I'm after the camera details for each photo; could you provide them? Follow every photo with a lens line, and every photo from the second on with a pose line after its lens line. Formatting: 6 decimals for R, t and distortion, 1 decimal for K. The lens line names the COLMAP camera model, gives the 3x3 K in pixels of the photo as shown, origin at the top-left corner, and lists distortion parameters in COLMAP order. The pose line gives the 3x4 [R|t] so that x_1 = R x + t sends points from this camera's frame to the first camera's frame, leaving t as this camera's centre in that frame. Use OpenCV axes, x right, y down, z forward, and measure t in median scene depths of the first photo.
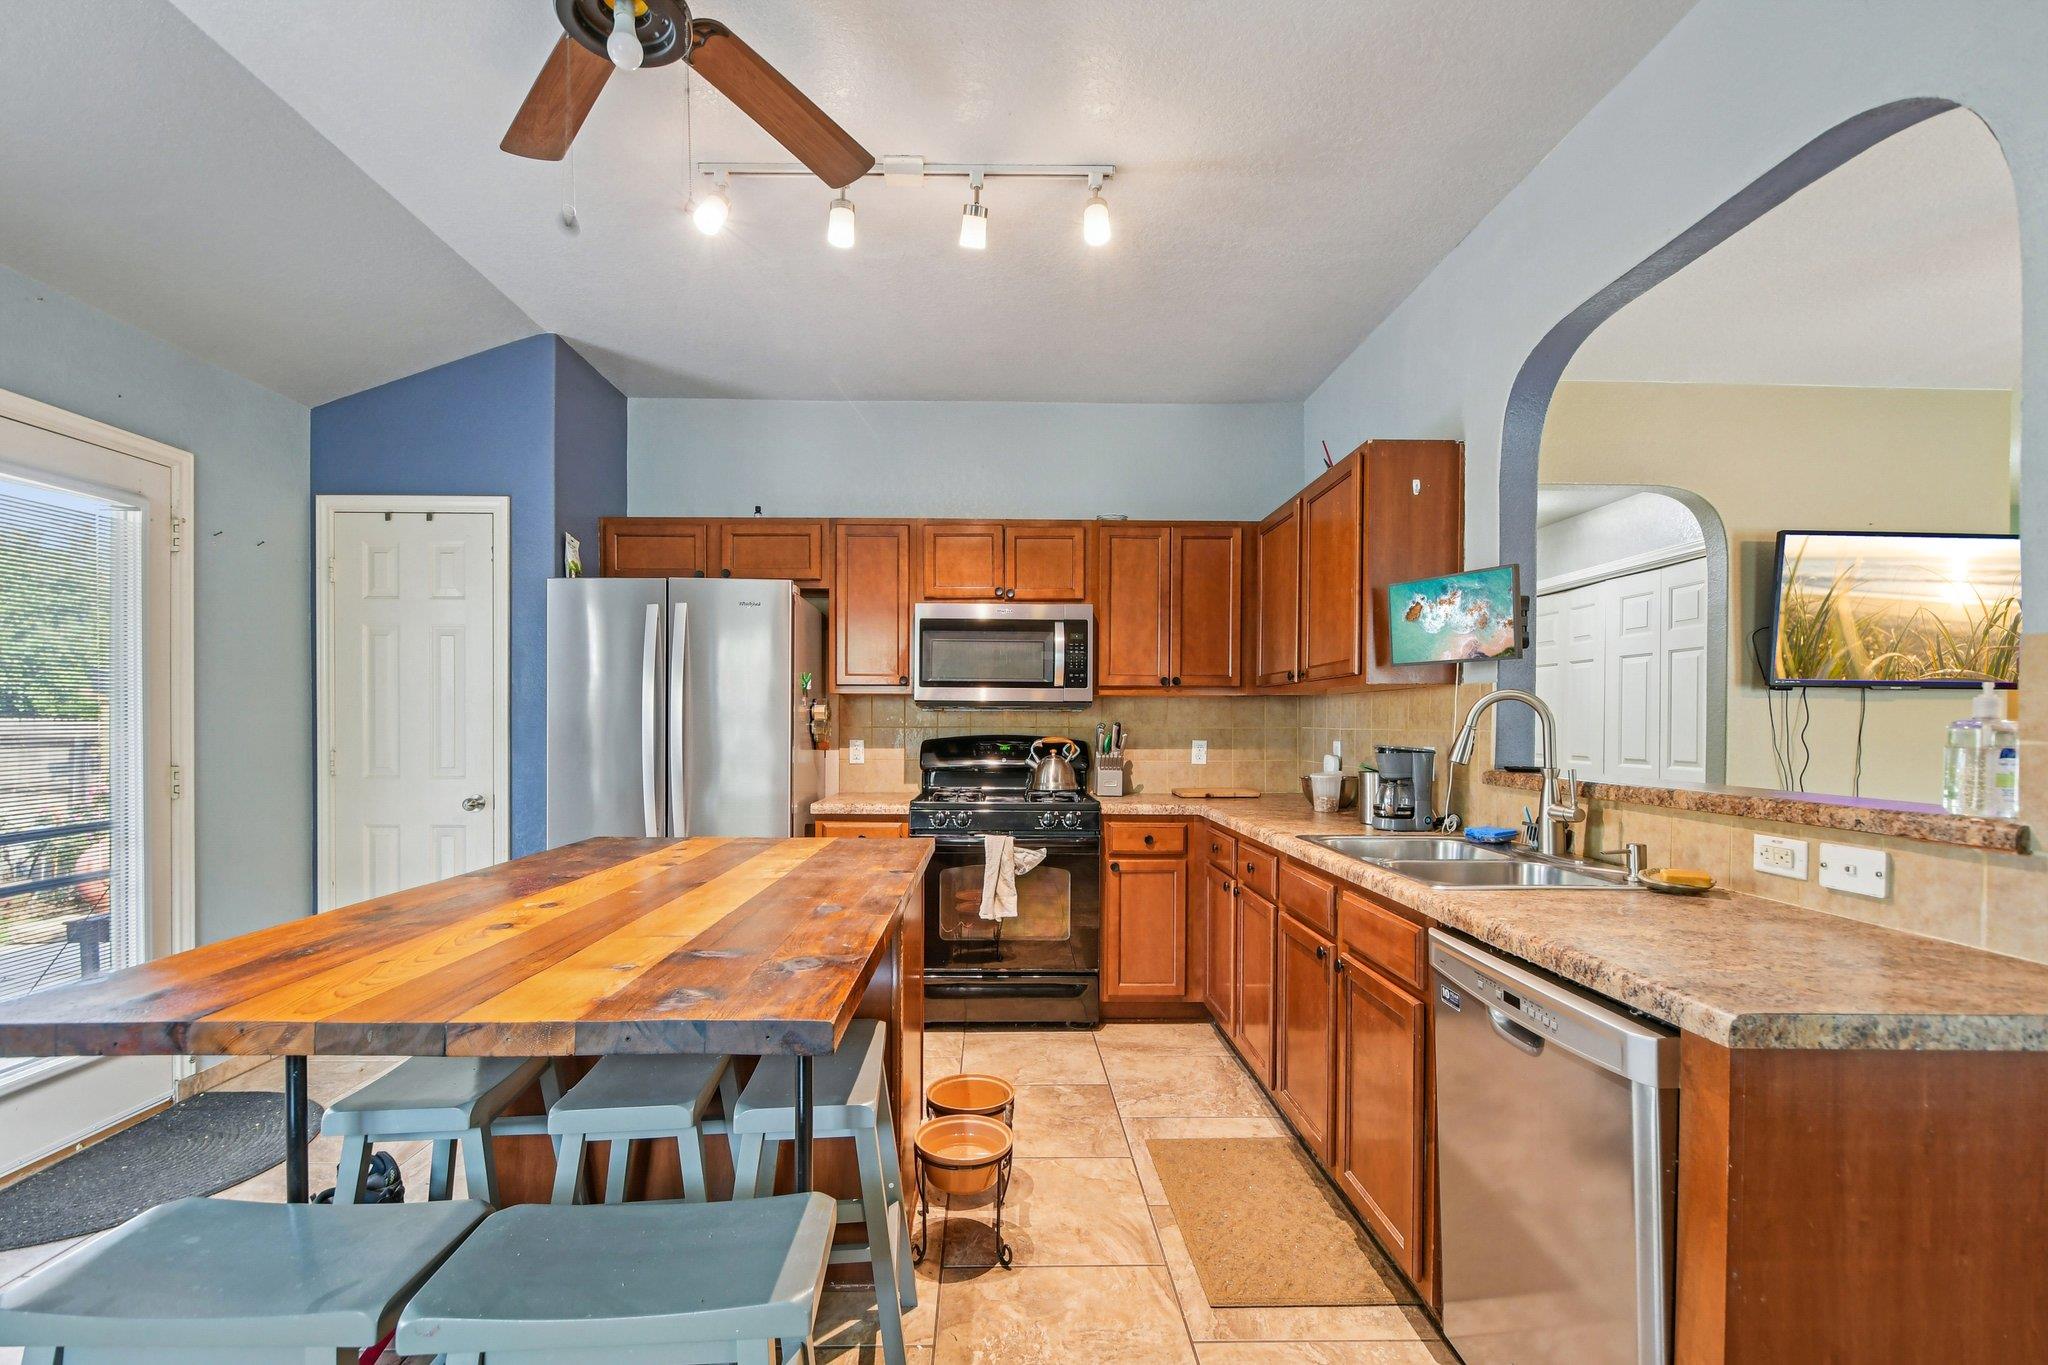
lens RADIAL K [[905.5, 0, 1009.3], [0, 905.5, 728.5], [0, 0, 1]] dist [0.005665, -0.005649]
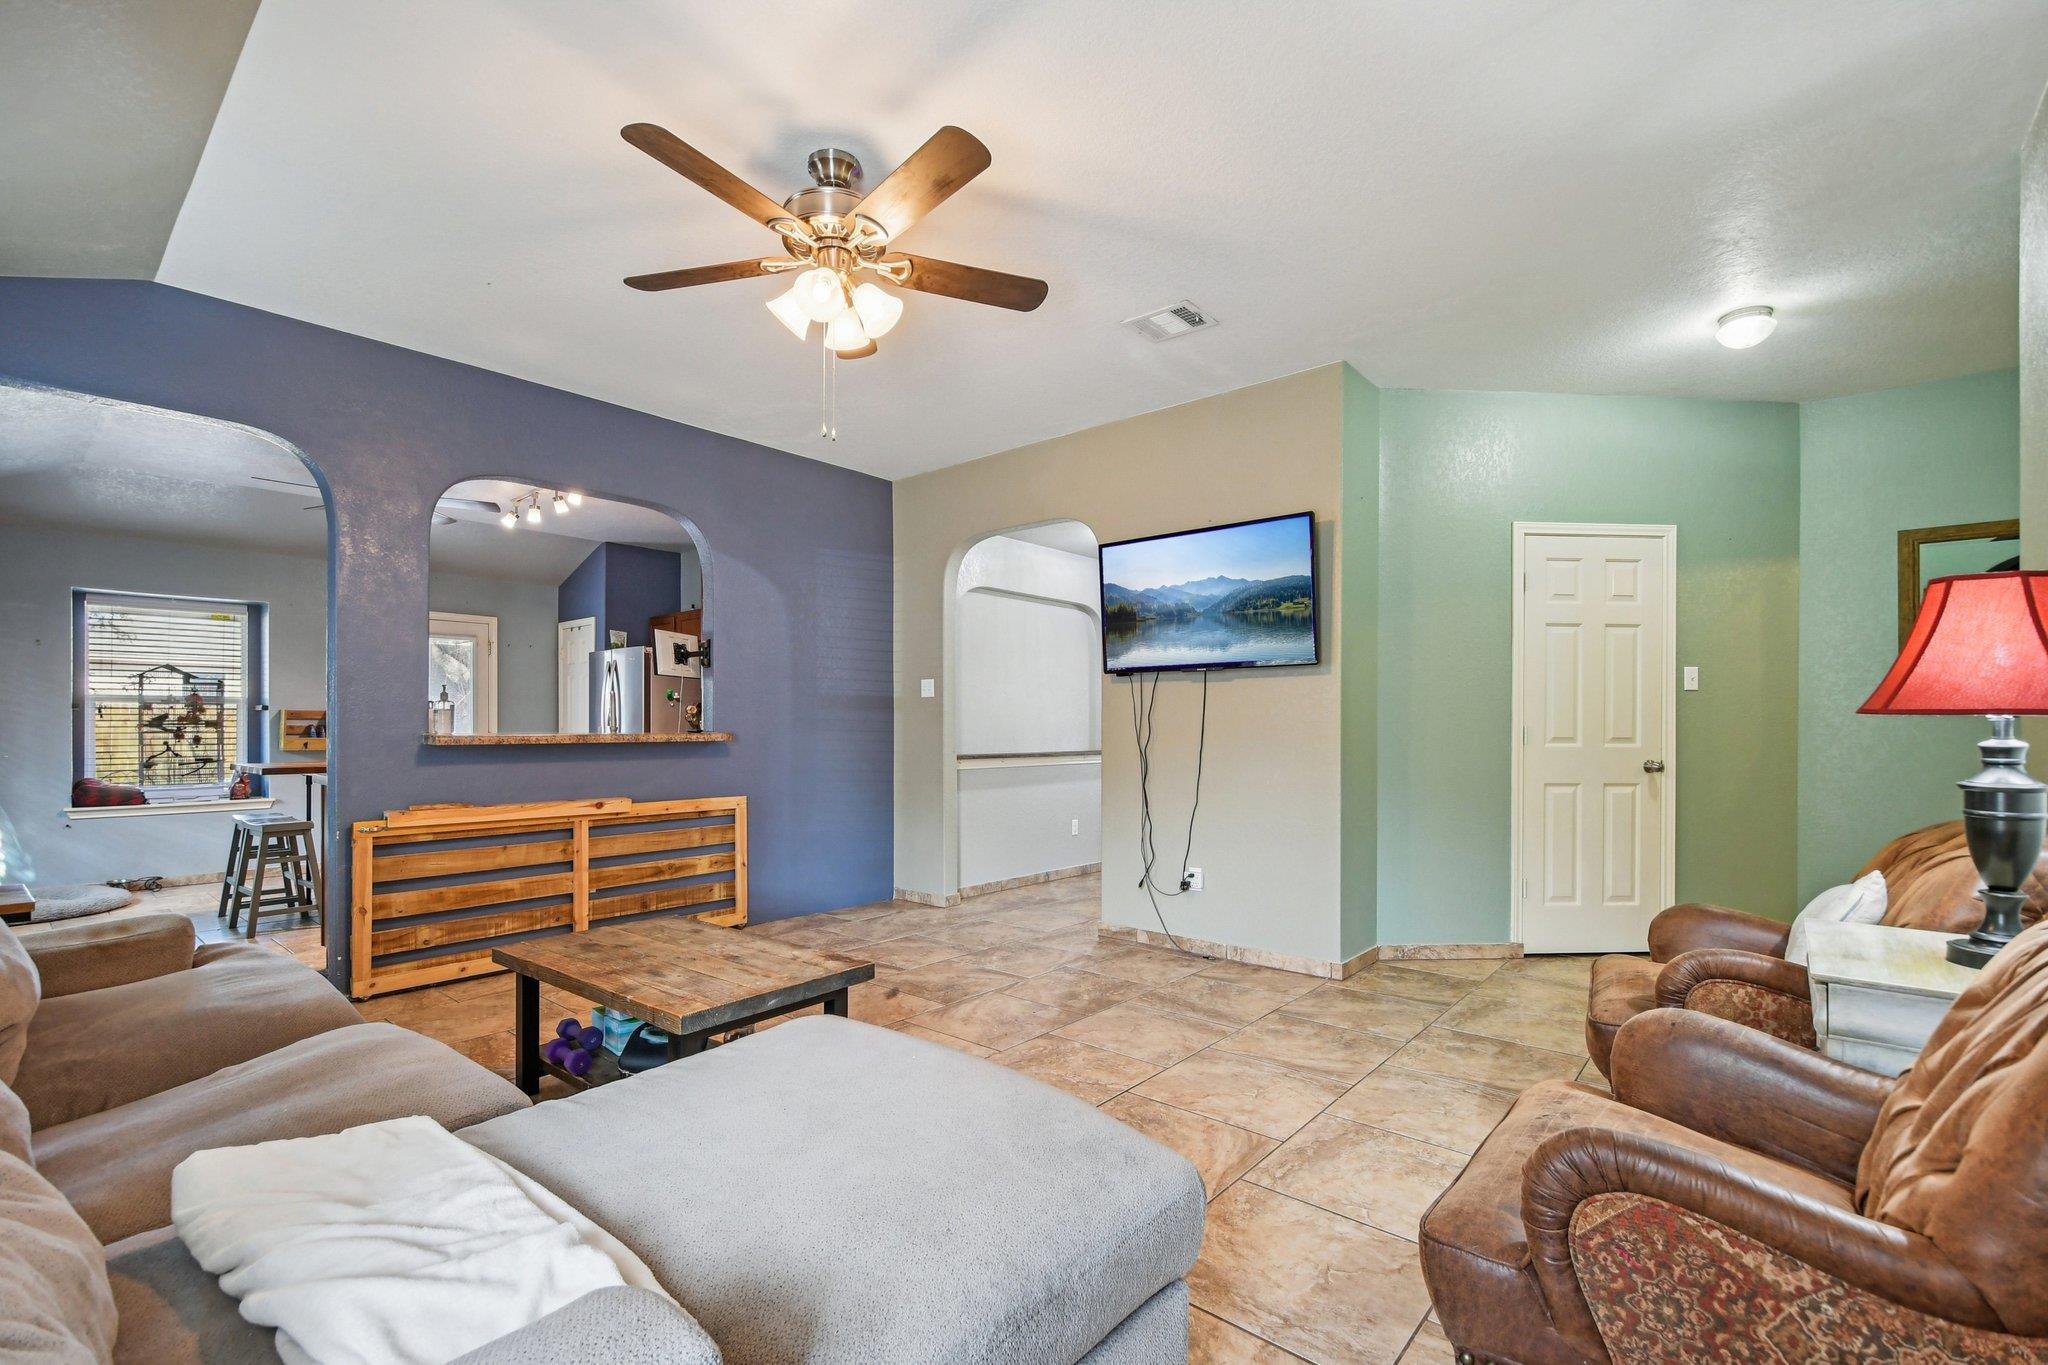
lens RADIAL K [[905.5, 0, 1006.3], [0, 905.5, 731.2], [0, 0, 1]] dist [0.005665, -0.005649]
pose [[0.739702, -0.002324, -0.672931, 1.580985], [-0.001050, 0.999989, -0.004607, 0.036444], [0.672934, 0.004114, 0.739691, 0.023272]]
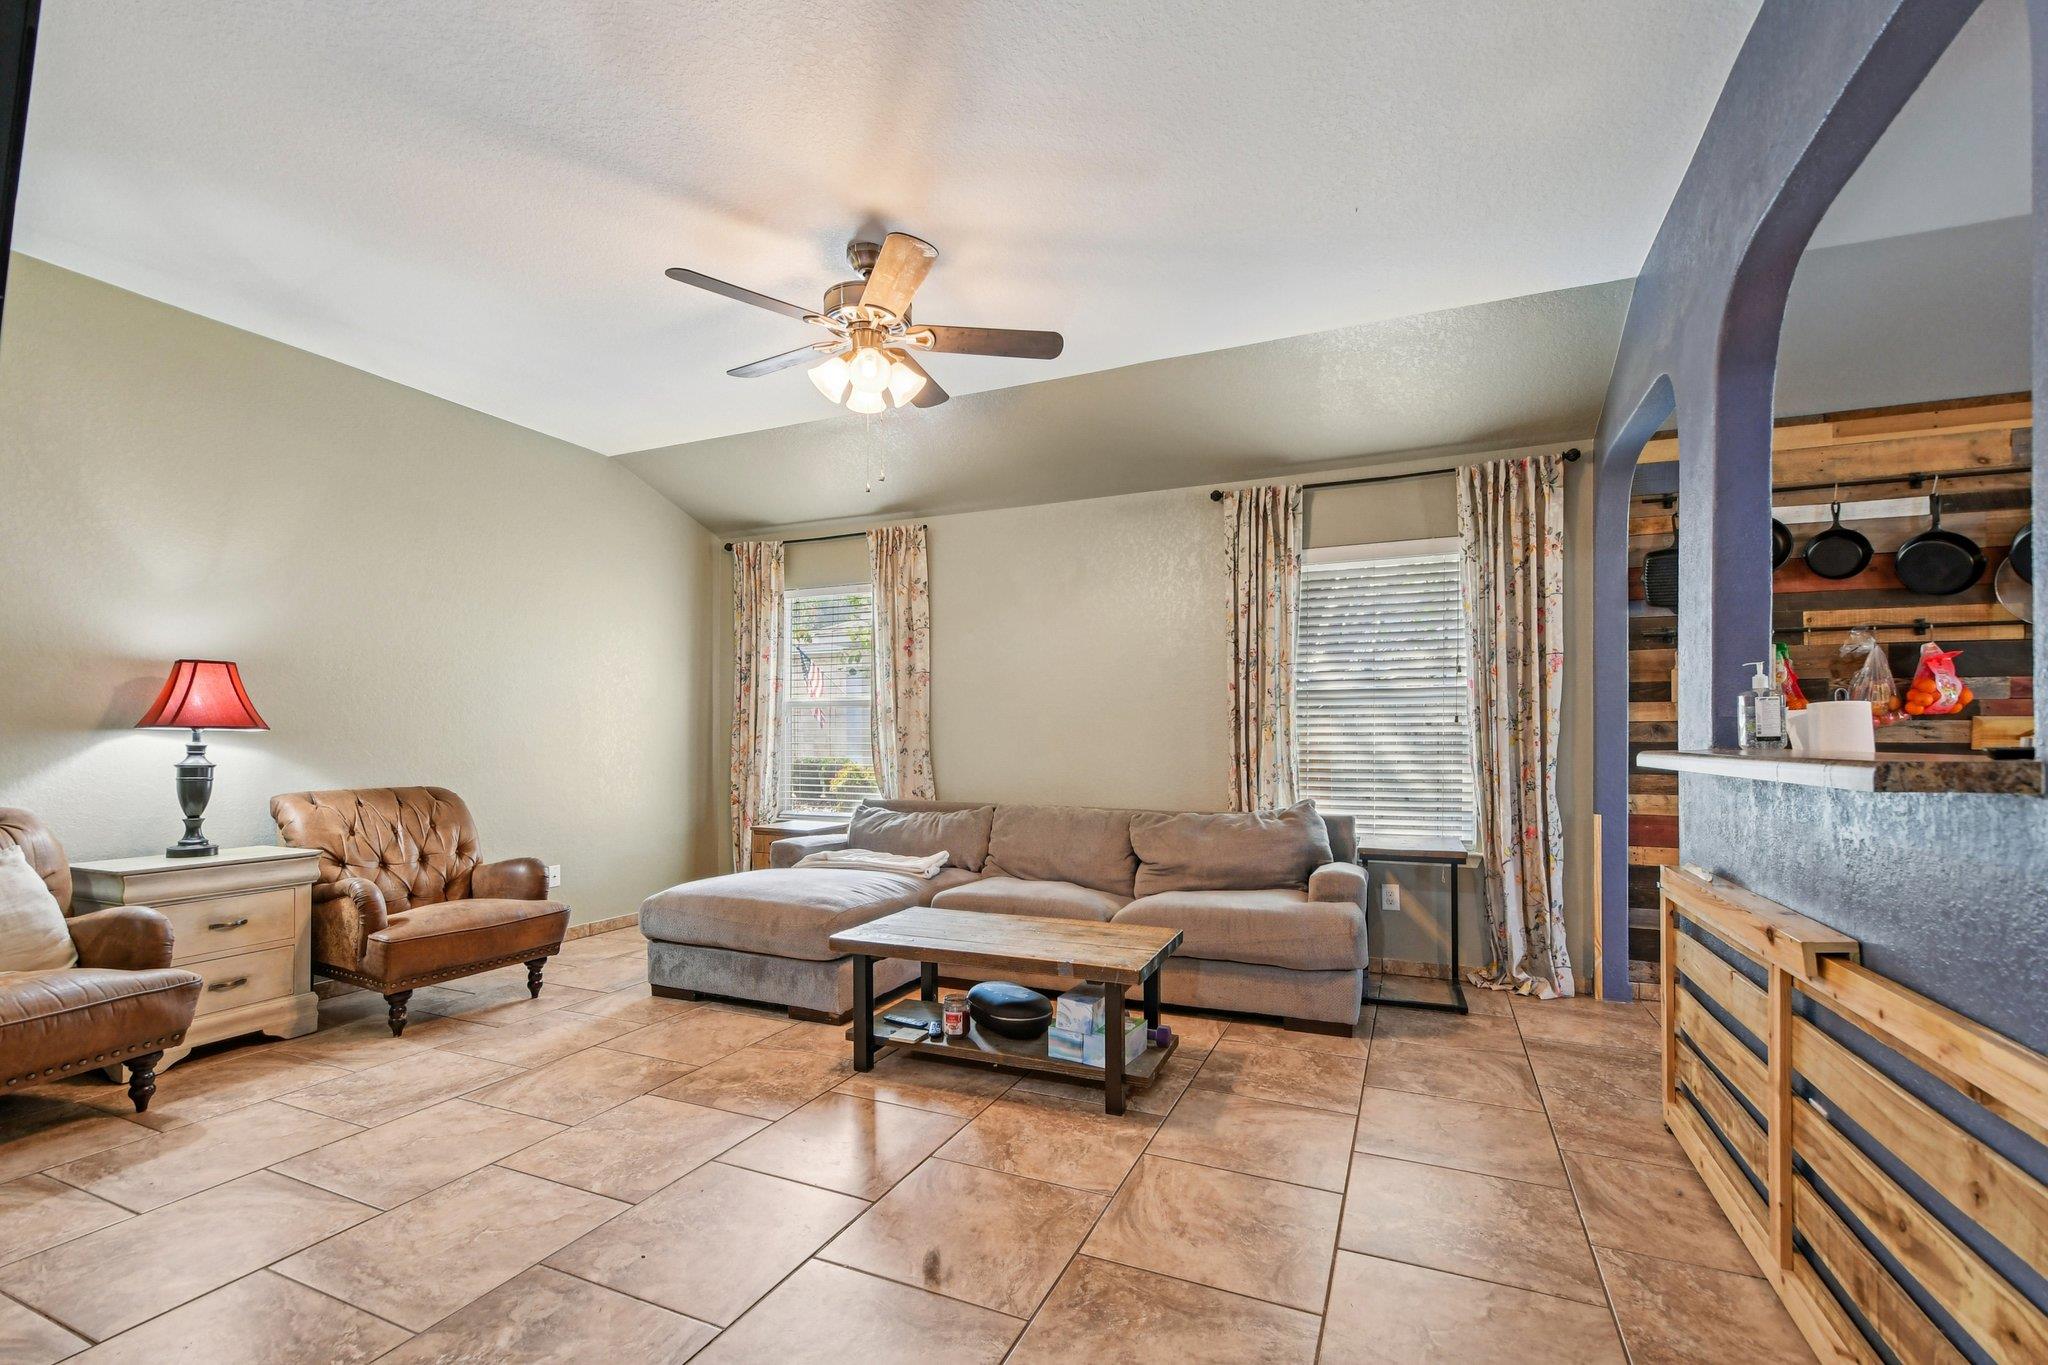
lens RADIAL K [[905.5, 0, 1014.1], [0, 905.5, 729.9], [0, 0, 1]] dist [0.005665, -0.005649]
pose [[-0.904255, -0.003048, 0.426982, 0.573265], [-0.003264, 0.999995, 0.000226, 0.023733], [-0.426981, -0.001189, -0.904260, 1.100262]]
